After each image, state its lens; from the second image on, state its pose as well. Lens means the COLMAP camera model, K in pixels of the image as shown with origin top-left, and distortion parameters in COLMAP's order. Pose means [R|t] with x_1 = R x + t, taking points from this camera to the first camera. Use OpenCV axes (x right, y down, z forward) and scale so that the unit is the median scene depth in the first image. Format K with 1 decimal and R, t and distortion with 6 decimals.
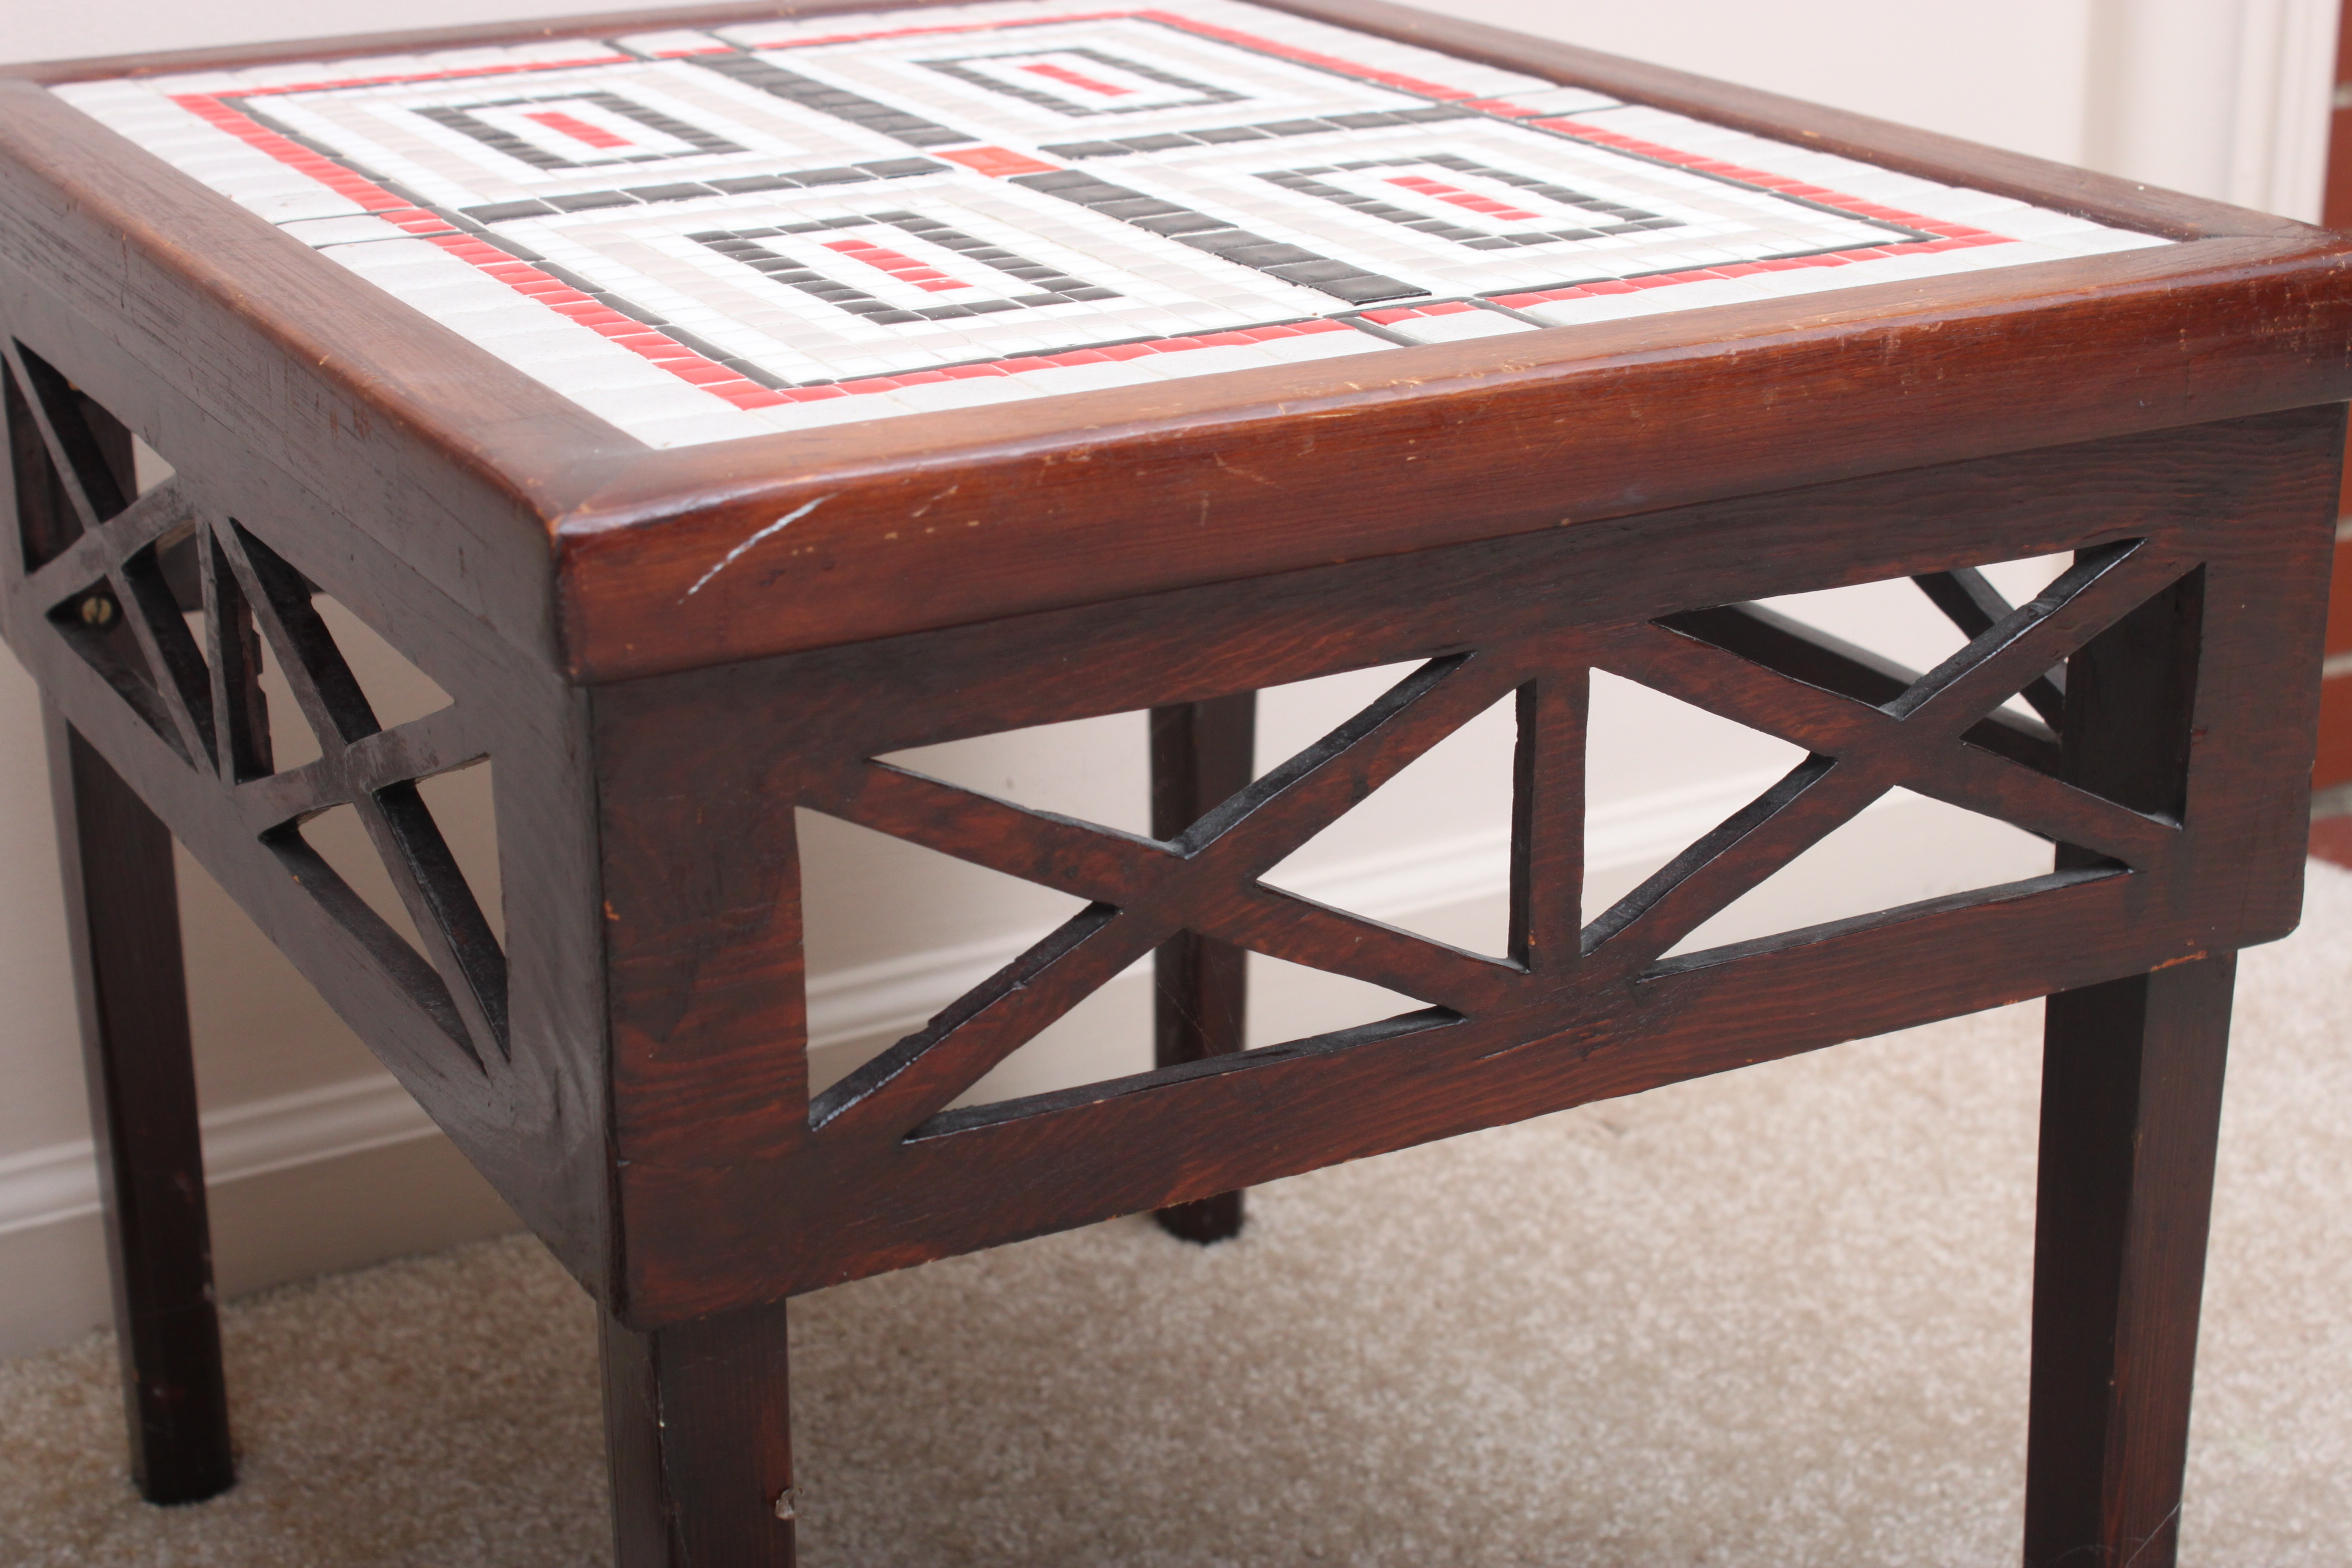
lens RADIAL K [[3968.4, 0, 1176.0], [0, 3968.4, 784.0], [0, 0, 1]] dist [0.008157, 0.150761]
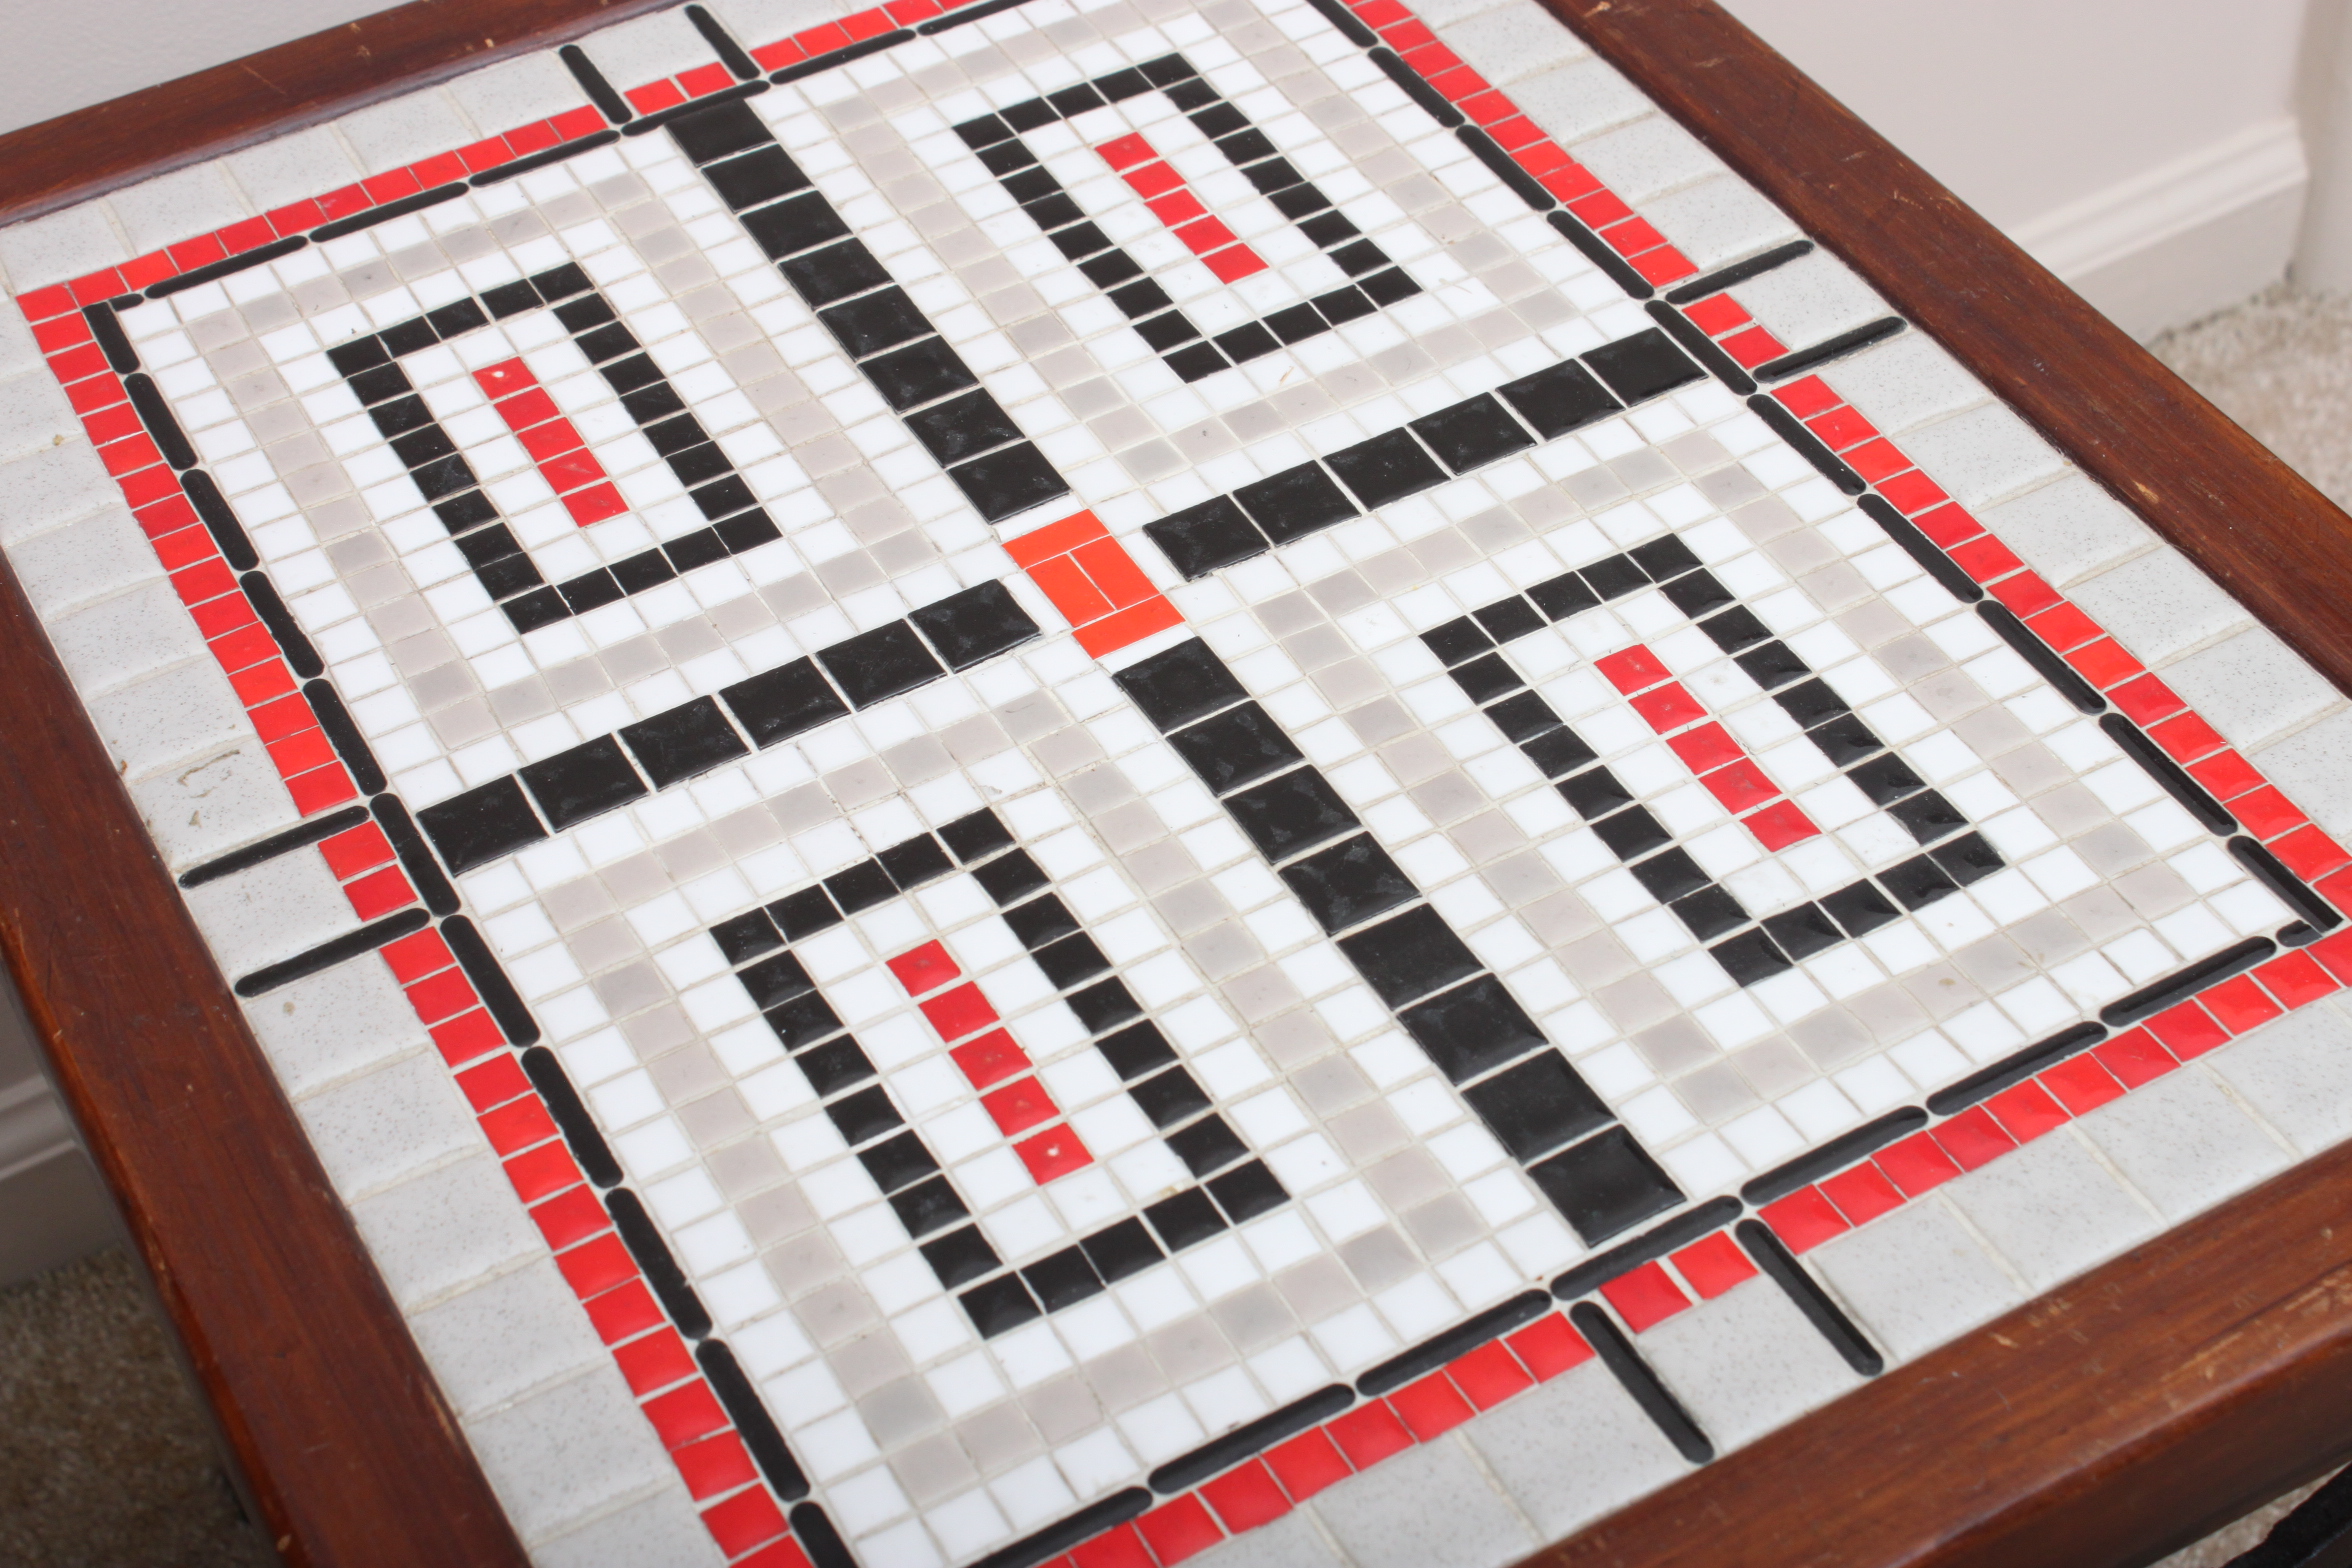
lens RADIAL K [[3946.9, 0, 1252.9], [0, 3946.9, 783.0], [0, 0, 1]] dist [-0.012870, -0.041011]
pose [[0.999231, -0.038122, -0.009216, -0.007164], [0.038578, 0.913004, 0.406122, -0.356961], [-0.007068, -0.406165, 0.913772, 0.229034]]
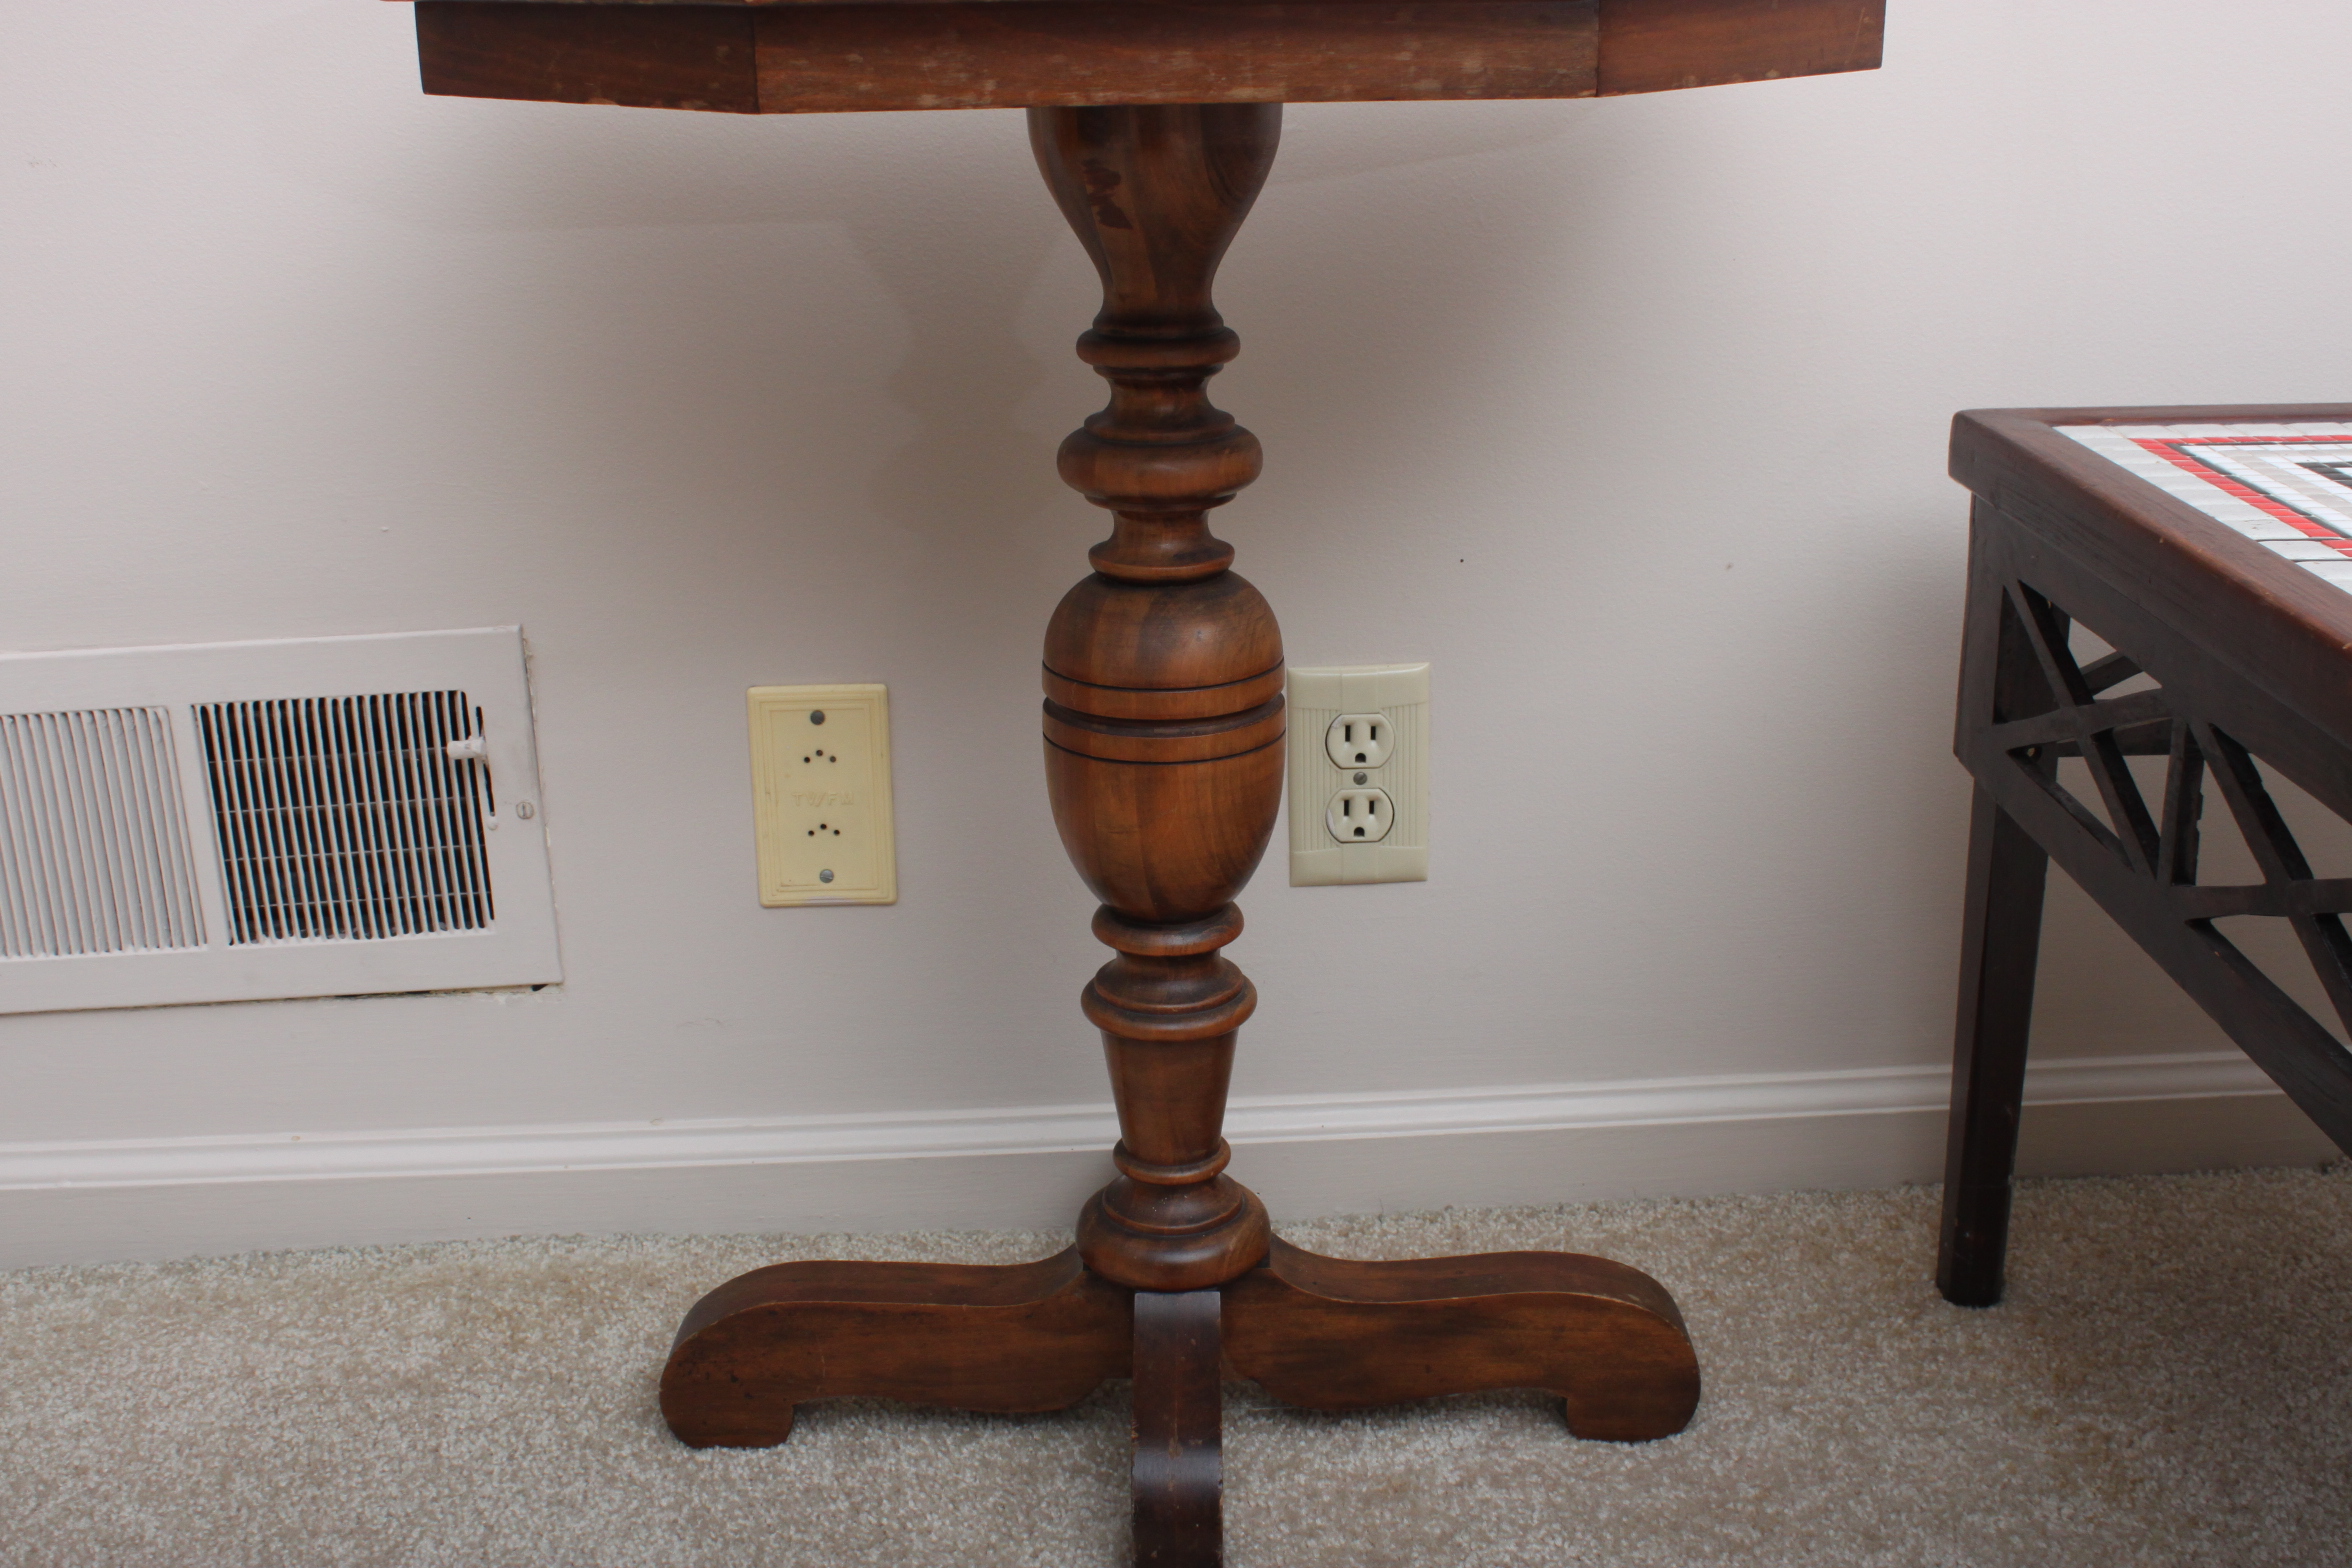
lens RADIAL K [[2615.9, 0, 1176.0], [0, 2615.9, 784.0], [0, 0, 1]] dist [-0.136900, 0.173659]
pose [[0.891113, 0.140519, -0.431477, -0.118144], [-0.143521, 0.989311, 0.025779, -0.007377], [0.430488, 0.038954, 0.901755, -0.077946]]
